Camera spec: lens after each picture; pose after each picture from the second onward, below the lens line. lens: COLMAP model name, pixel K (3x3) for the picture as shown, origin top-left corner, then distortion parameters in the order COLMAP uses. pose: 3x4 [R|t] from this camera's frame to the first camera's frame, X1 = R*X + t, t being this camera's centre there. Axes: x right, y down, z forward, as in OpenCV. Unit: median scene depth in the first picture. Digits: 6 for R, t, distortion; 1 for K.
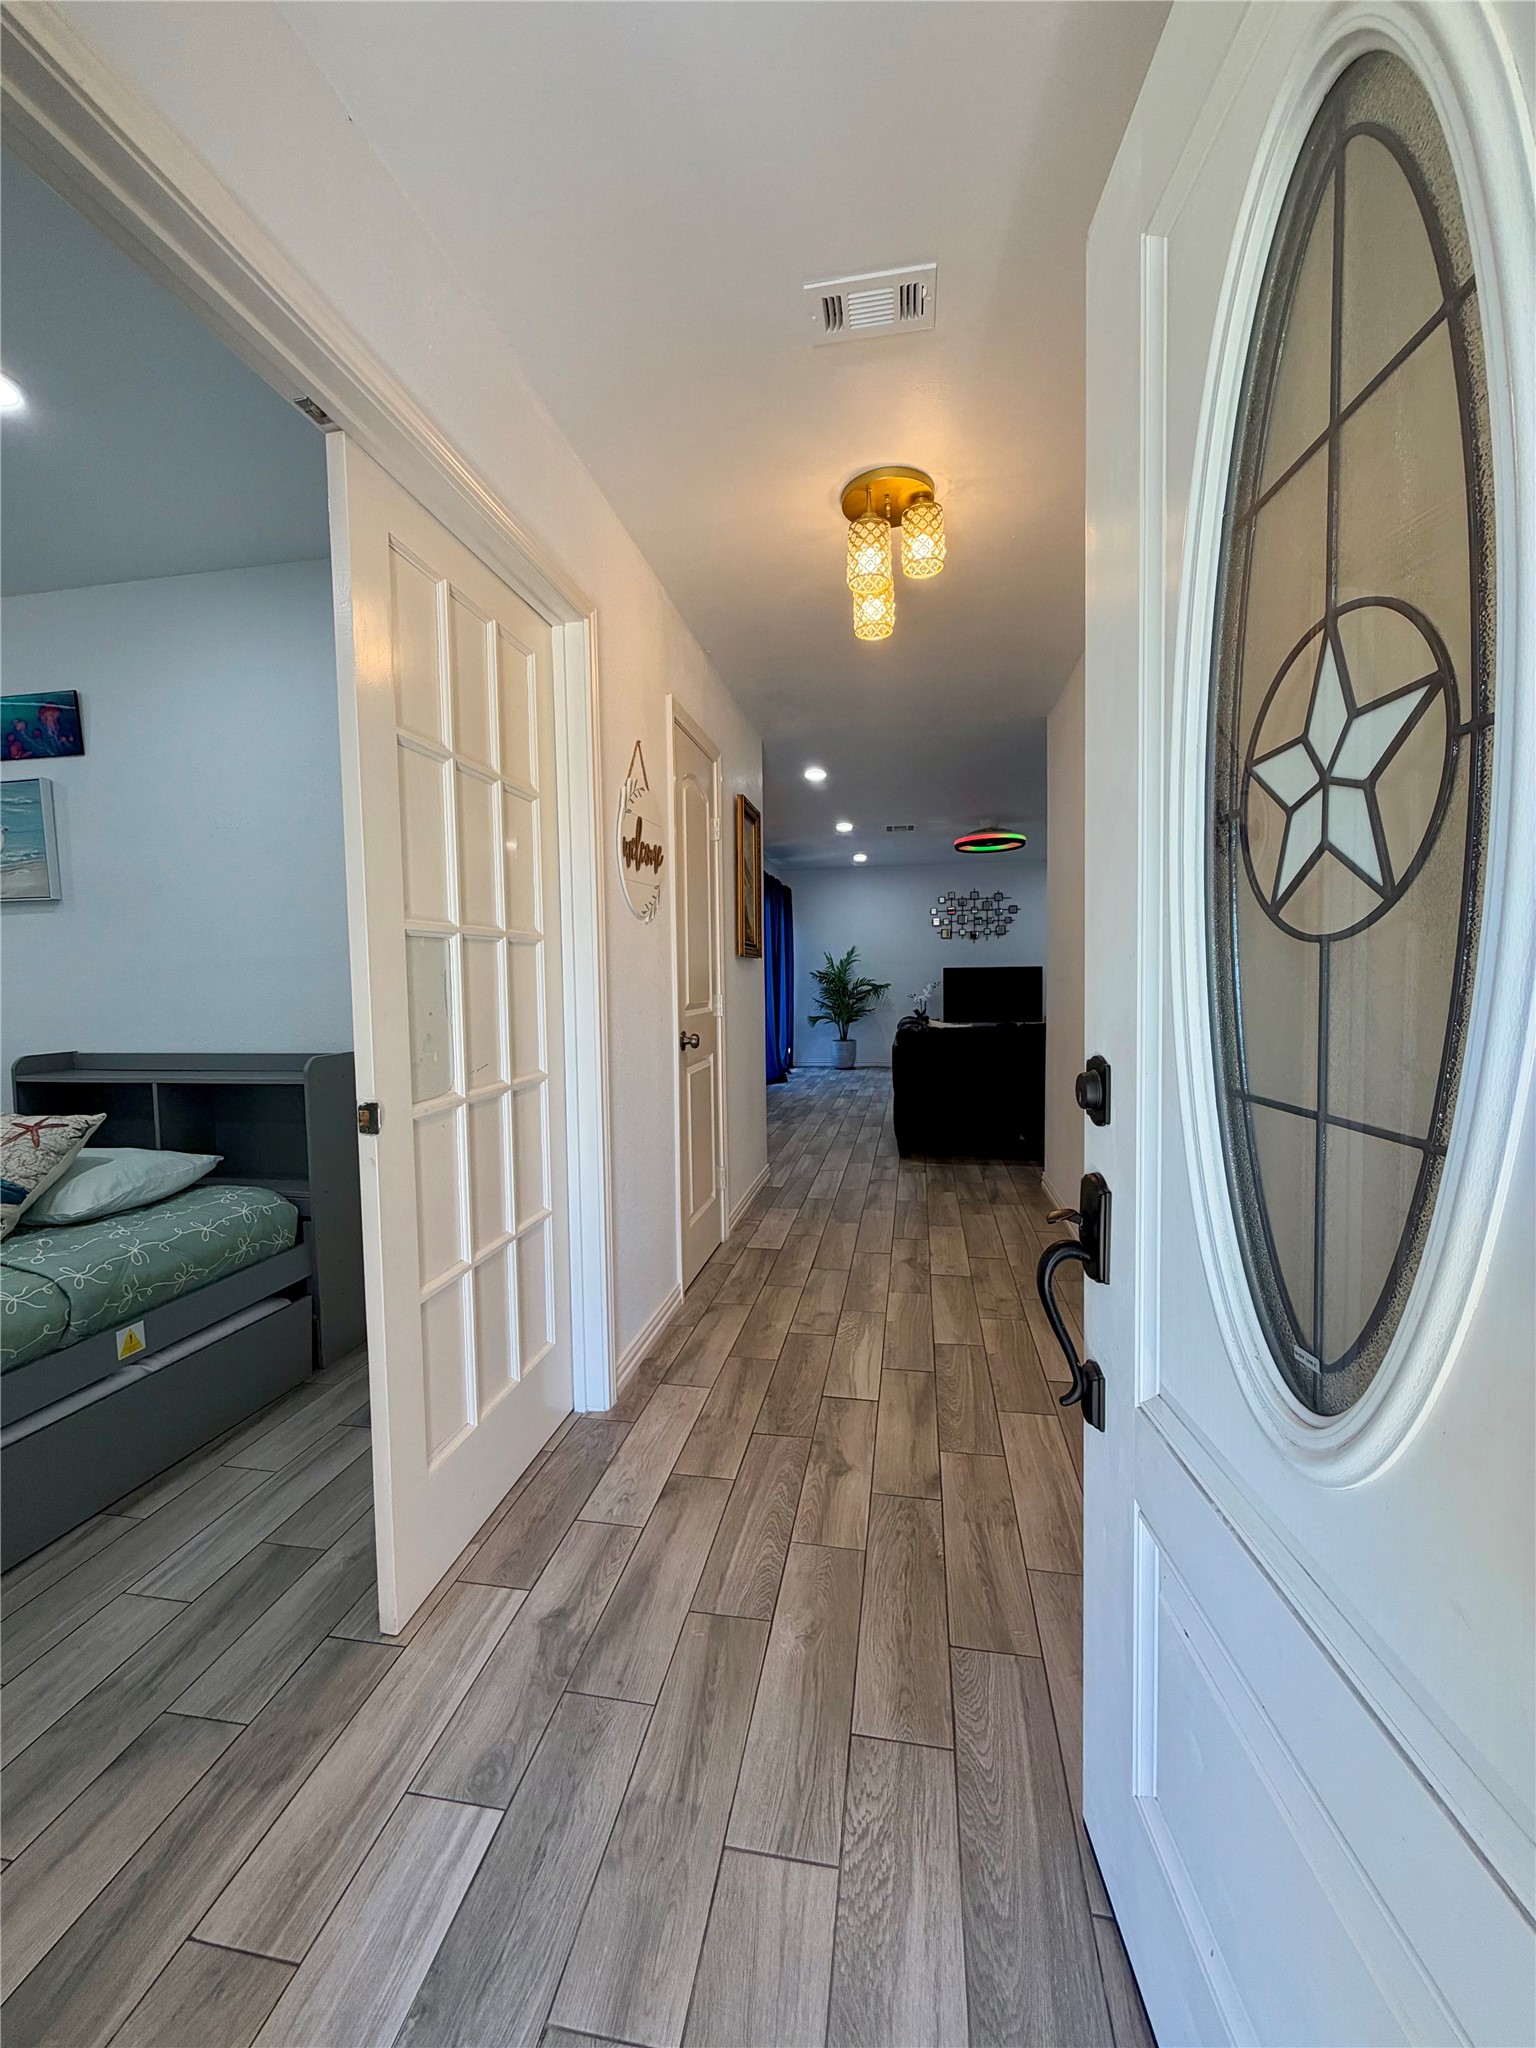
lens RADIAL K [[819.2, 0, 771.4], [0, 819.2, 1011.7], [0, 0, 1]] dist [-0.000295, 0.000279]
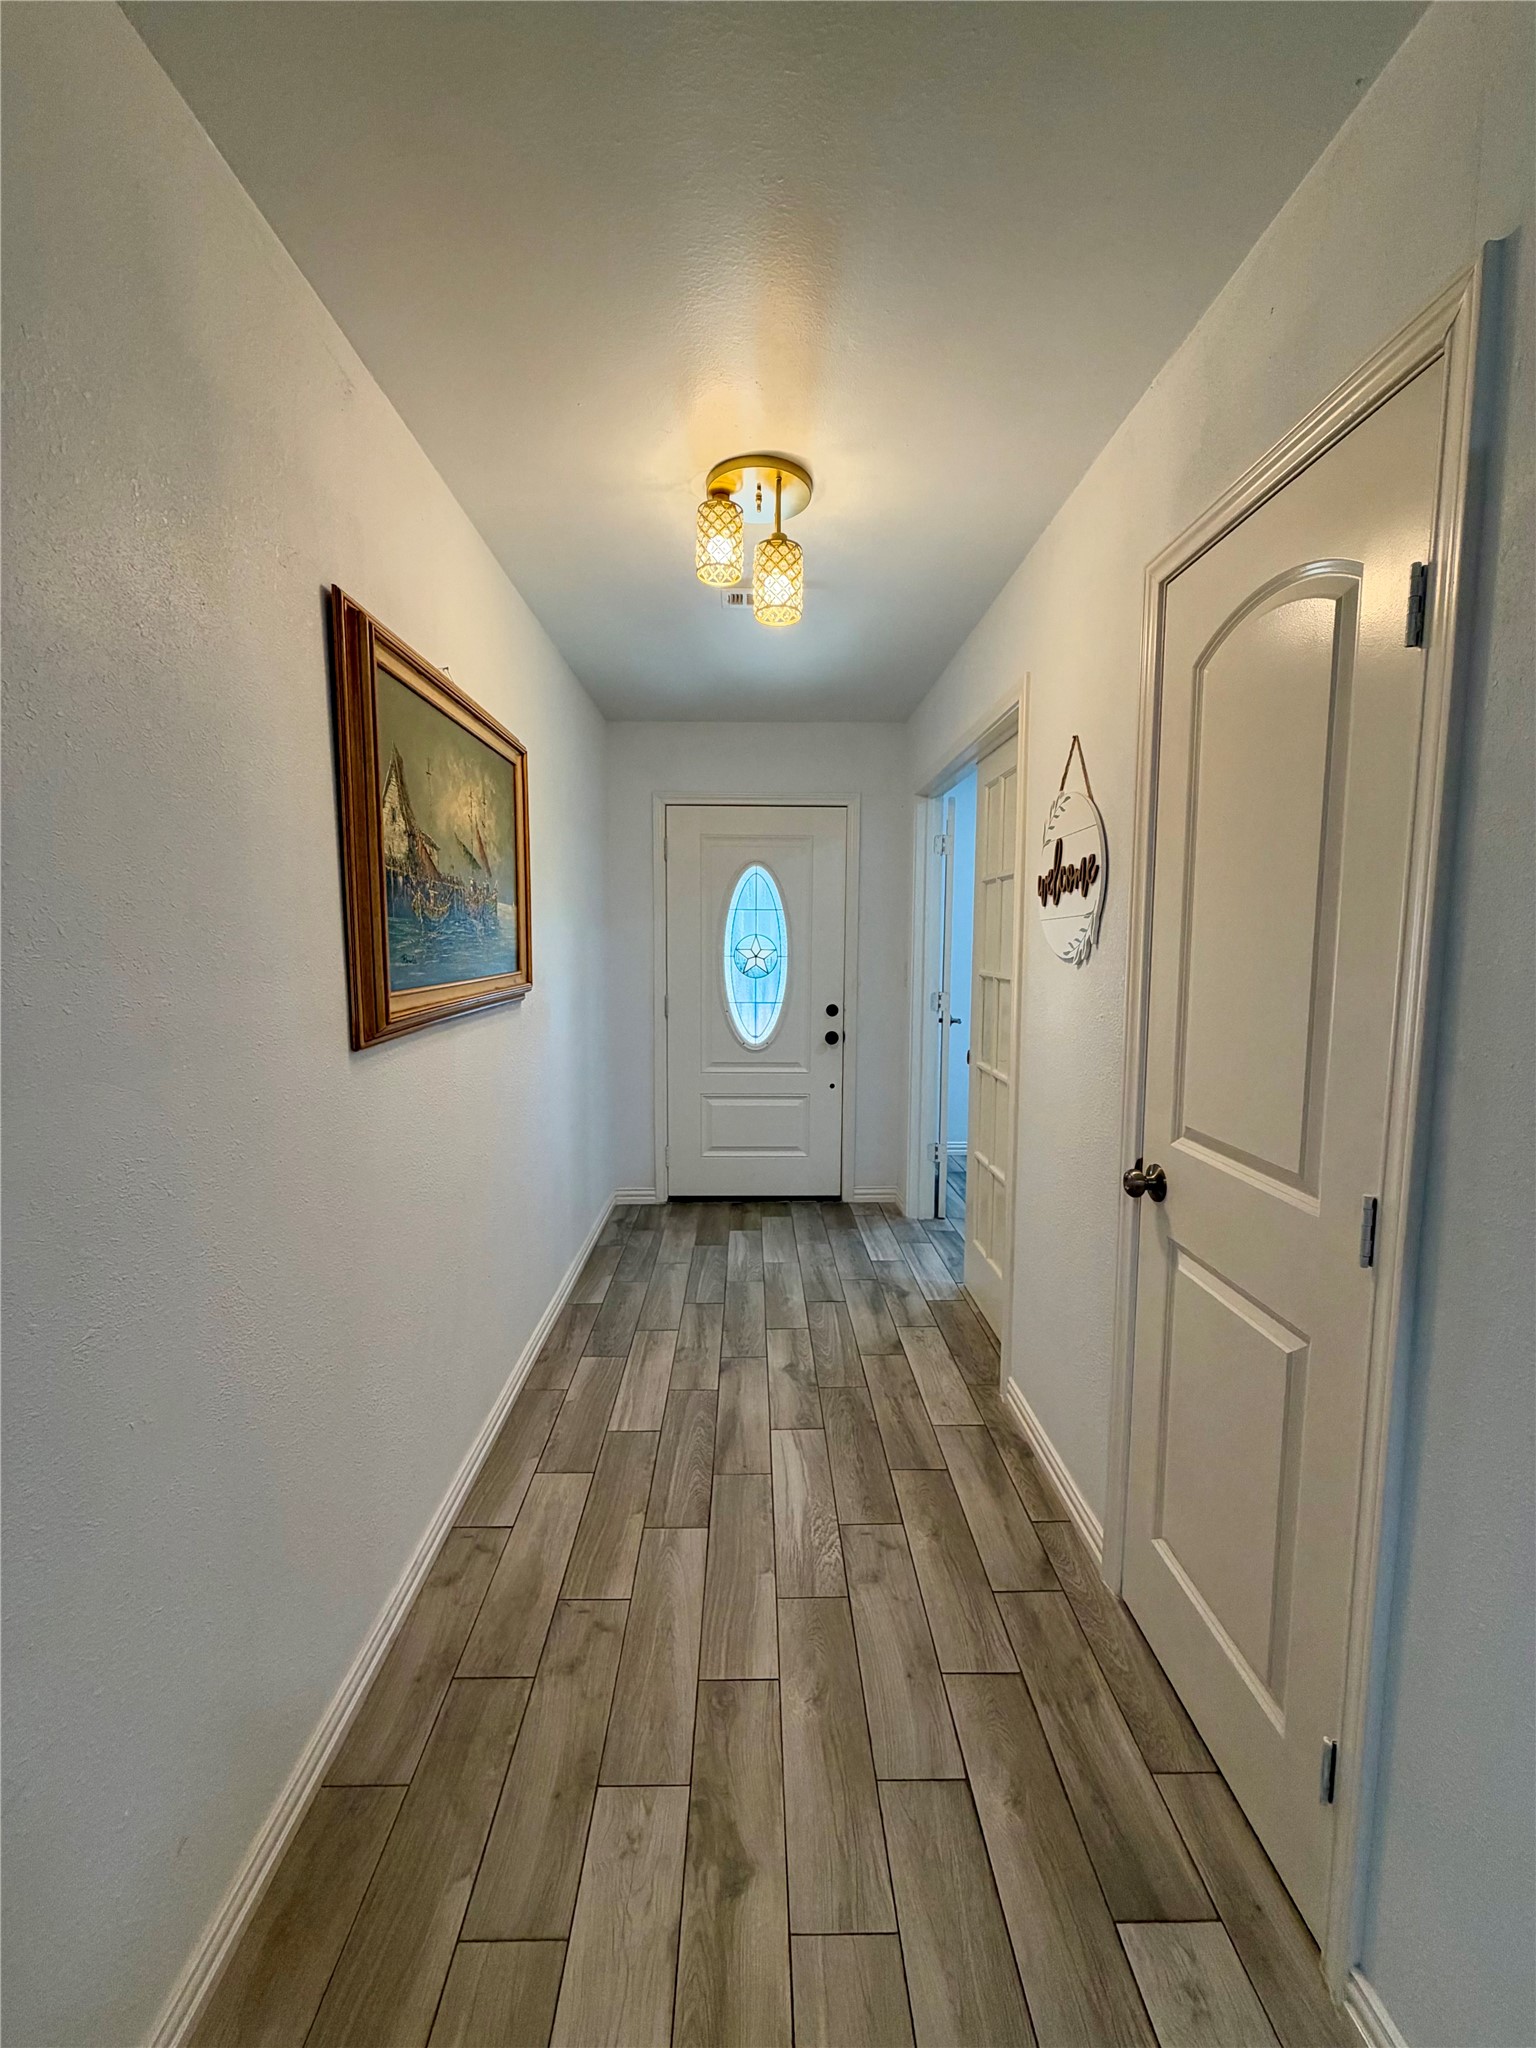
lens RADIAL K [[819.2, 0, 765.3], [0, 819.2, 1025.1], [0, 0, 1]] dist [-0.000295, 0.000279]
pose [[-0.981566, 0.029839, -0.188779, 0.316762], [-0.000247, 0.987539, 0.157376, -0.197581], [0.191123, 0.154522, -0.969327, 1.922062]]
